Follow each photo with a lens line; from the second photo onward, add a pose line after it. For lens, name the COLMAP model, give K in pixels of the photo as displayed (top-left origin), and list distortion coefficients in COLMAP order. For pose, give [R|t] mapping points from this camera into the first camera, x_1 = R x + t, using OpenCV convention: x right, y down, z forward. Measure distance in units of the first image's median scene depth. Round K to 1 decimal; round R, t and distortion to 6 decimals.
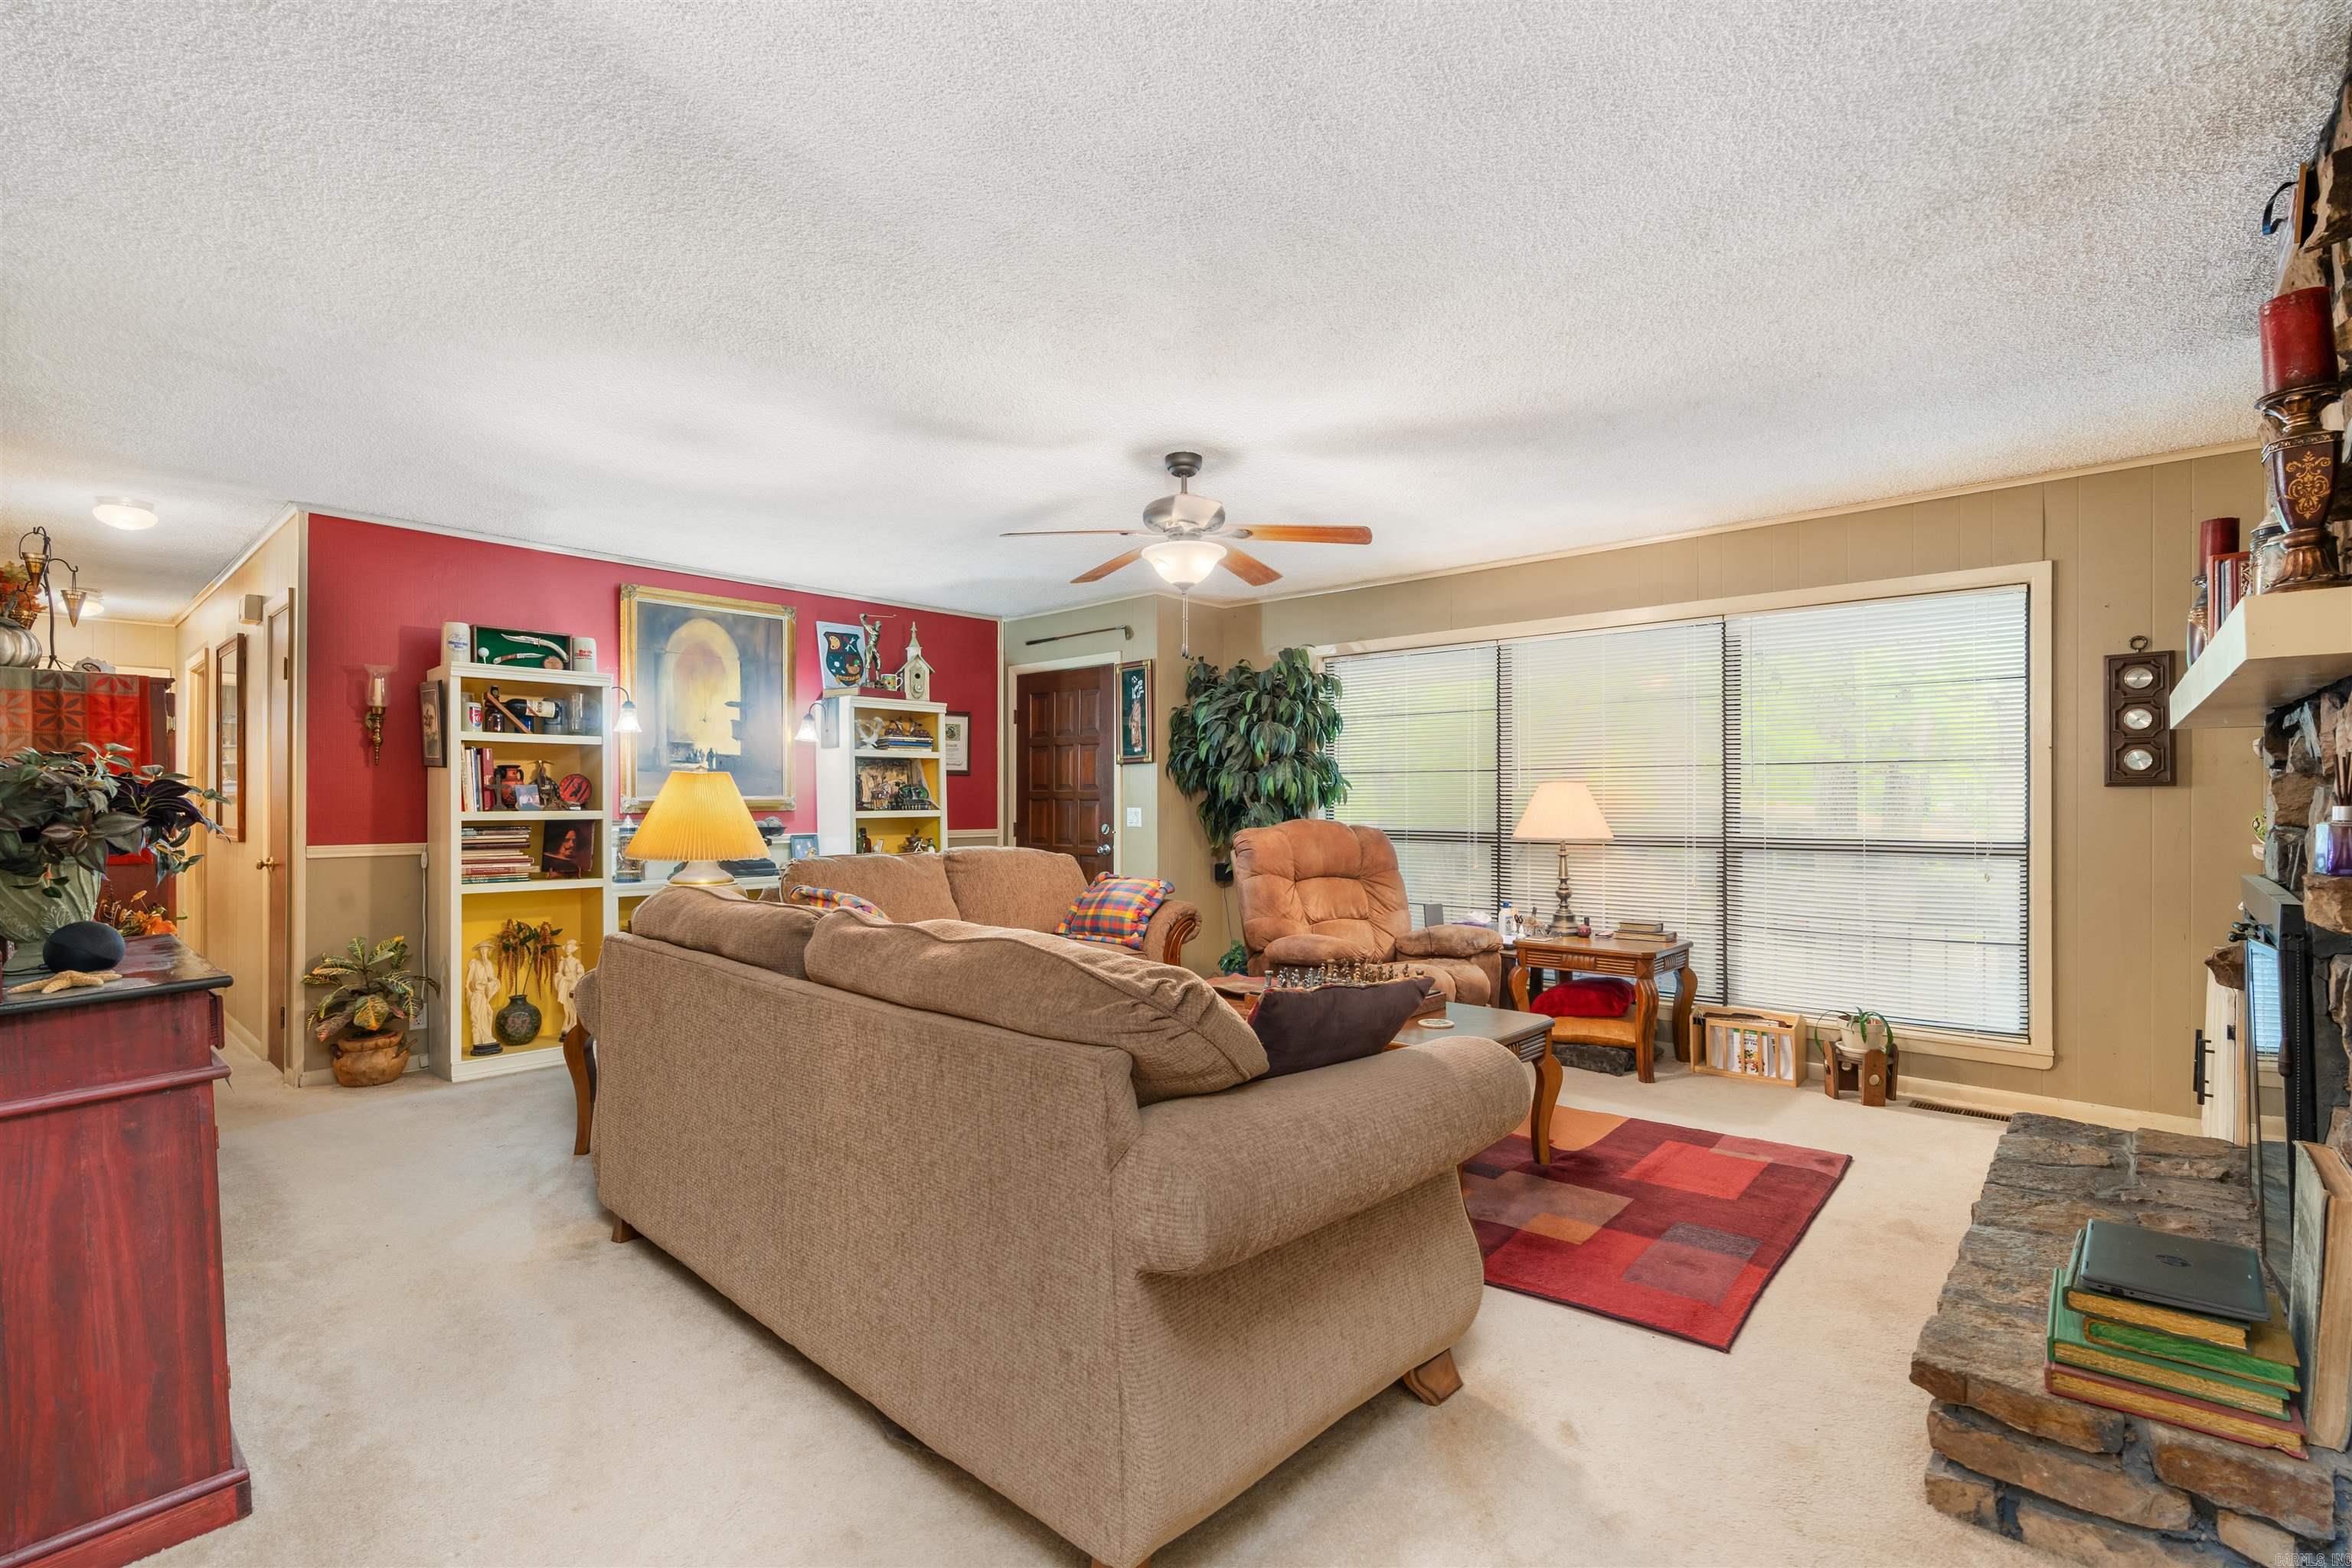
lens RADIAL K [[1079.8, 0, 1170.5], [0, 1079.8, 791.2], [0, 0, 1]] dist [-0.003078, 0.000558]
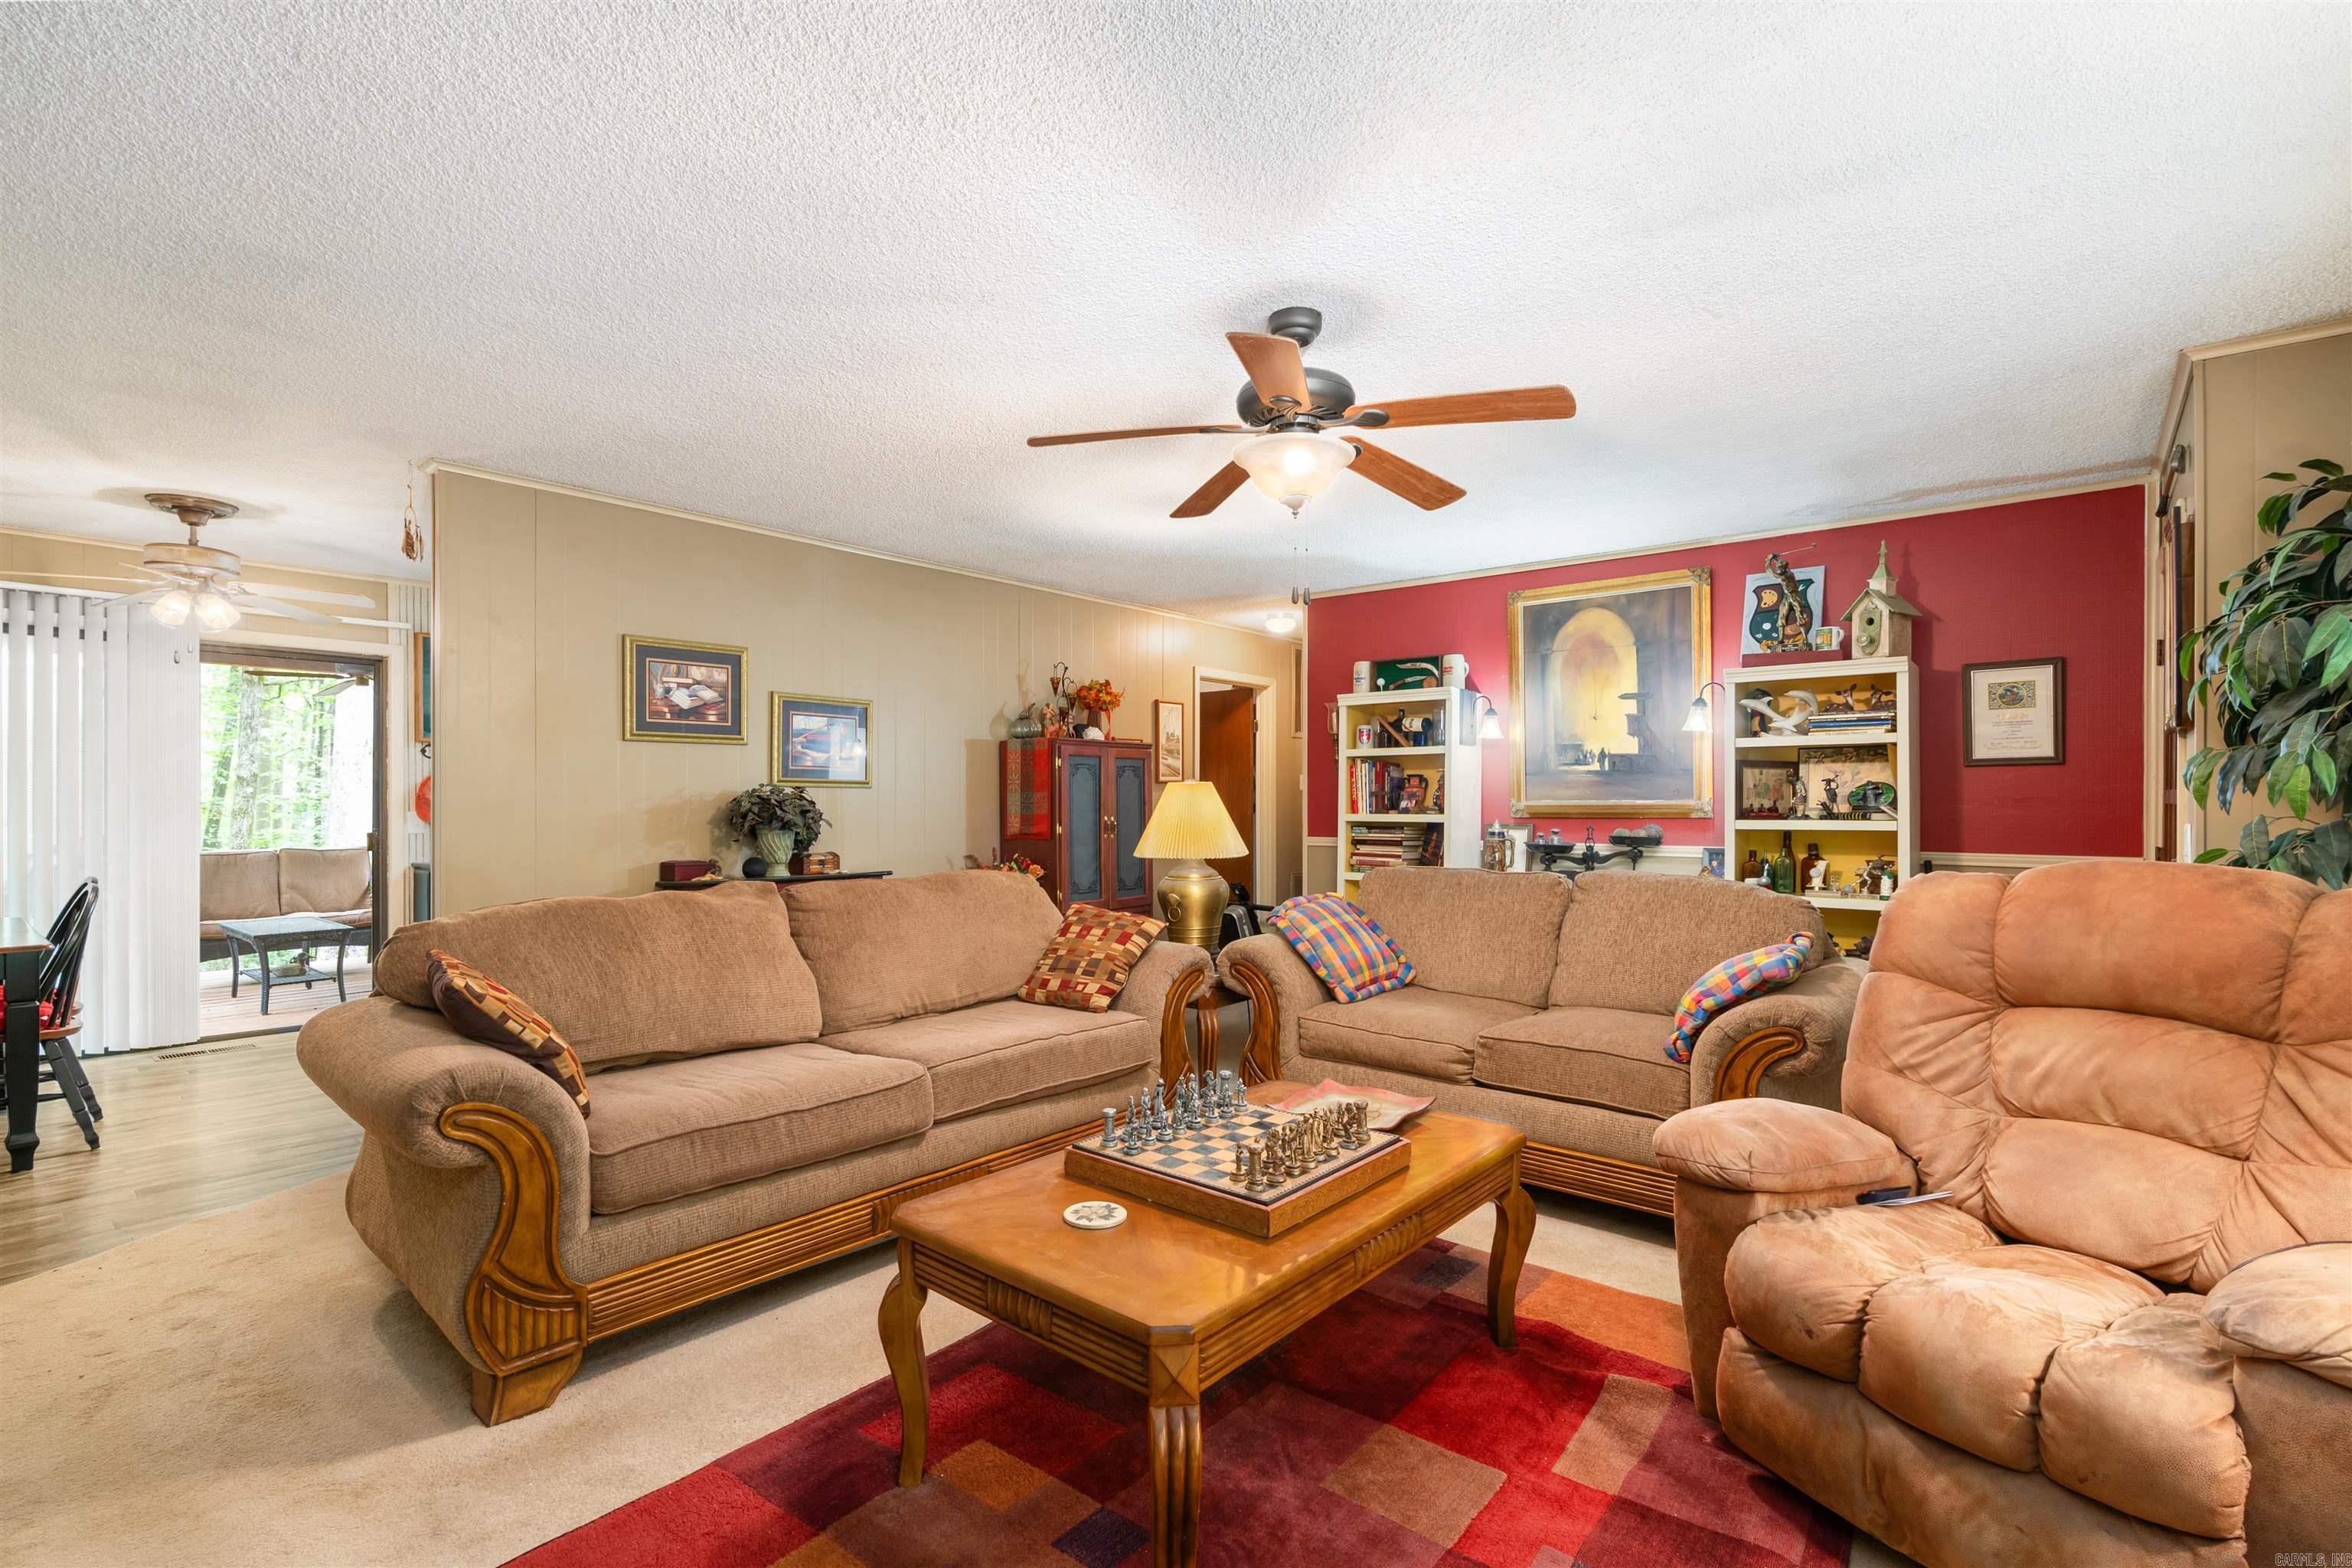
lens RADIAL K [[1079.8, 0, 1169.7], [0, 1079.8, 797.3], [0, 0, 1]] dist [-0.003078, 0.000558]
pose [[0.051890, -0.004708, -0.998642, 0.468967], [0.008020, 0.999959, -0.004298, 0.003070], [0.998621, -0.007786, 0.051925, 0.589518]]
